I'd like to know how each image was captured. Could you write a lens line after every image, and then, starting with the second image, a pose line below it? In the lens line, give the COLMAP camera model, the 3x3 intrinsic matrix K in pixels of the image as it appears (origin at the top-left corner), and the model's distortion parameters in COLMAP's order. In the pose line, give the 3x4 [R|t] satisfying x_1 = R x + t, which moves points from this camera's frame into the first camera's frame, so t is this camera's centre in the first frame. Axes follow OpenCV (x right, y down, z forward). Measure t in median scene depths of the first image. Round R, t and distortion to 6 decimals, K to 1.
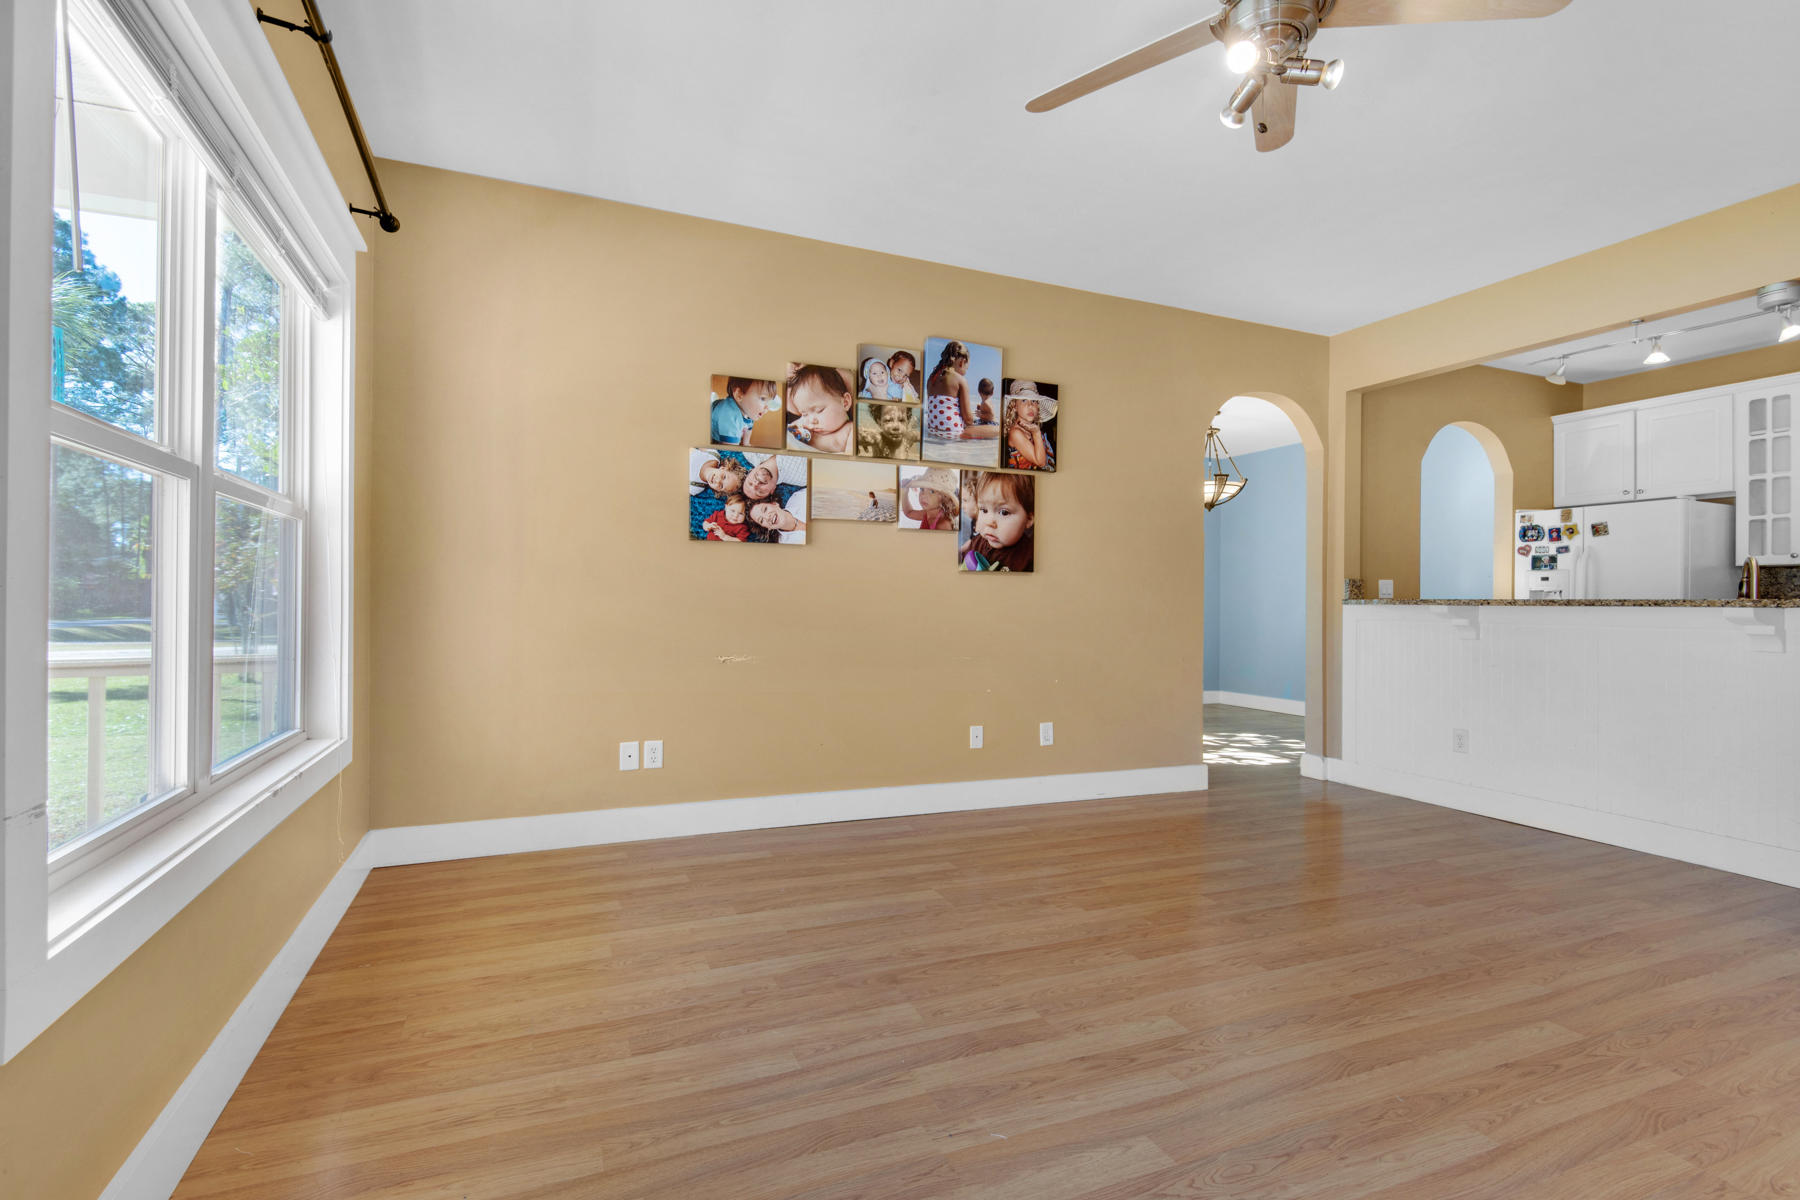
lens RADIAL K [[839.6, 0, 926.1], [0, 839.6, 604.6], [0, 0, 1]] dist [0.022534, -0.011409]
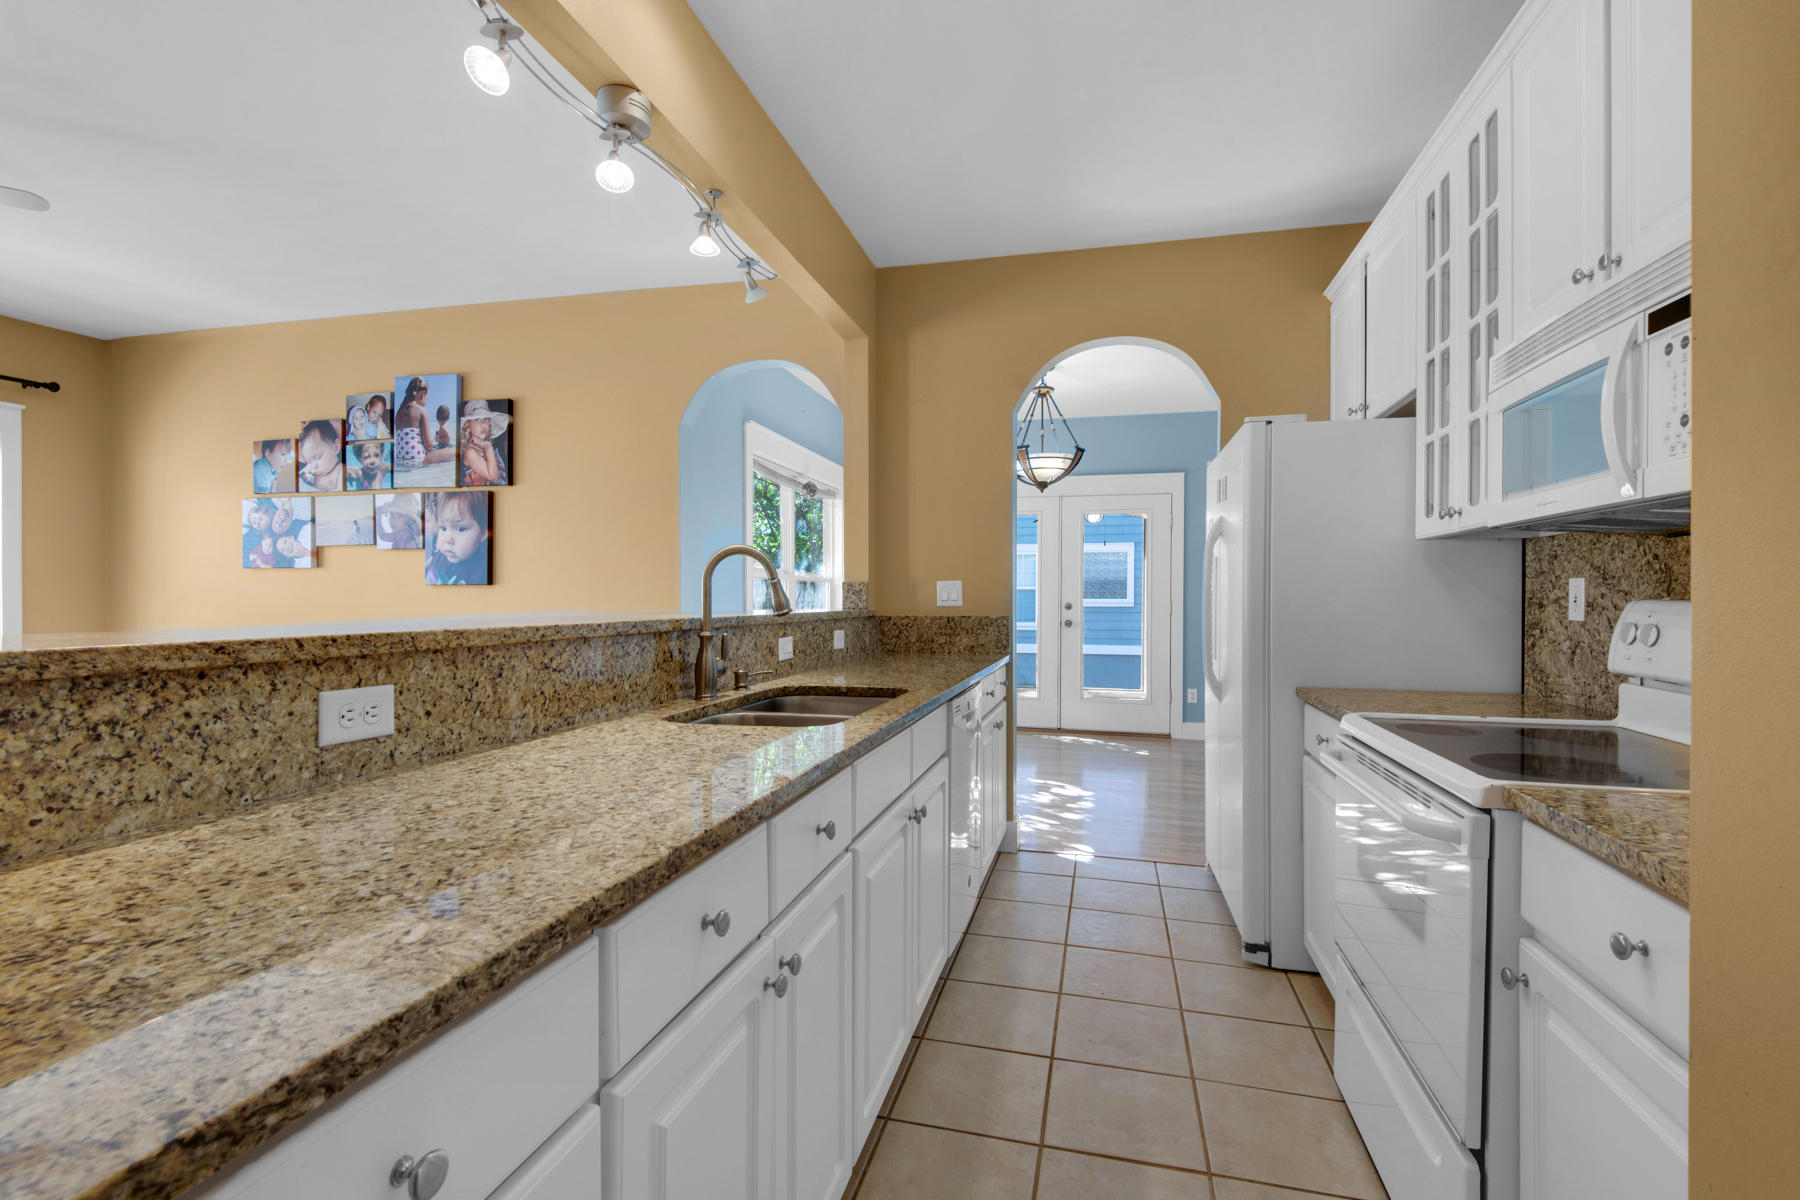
lens RADIAL K [[839.6, 0, 900.4], [0, 839.6, 607.3], [0, 0, 1]] dist [0.022534, -0.011409]
pose [[0.796648, -0.007639, -0.604395, 1.202245], [0.008284, 0.999964, -0.001719, -0.004807], [0.604387, -0.003638, 0.796683, 0.500822]]
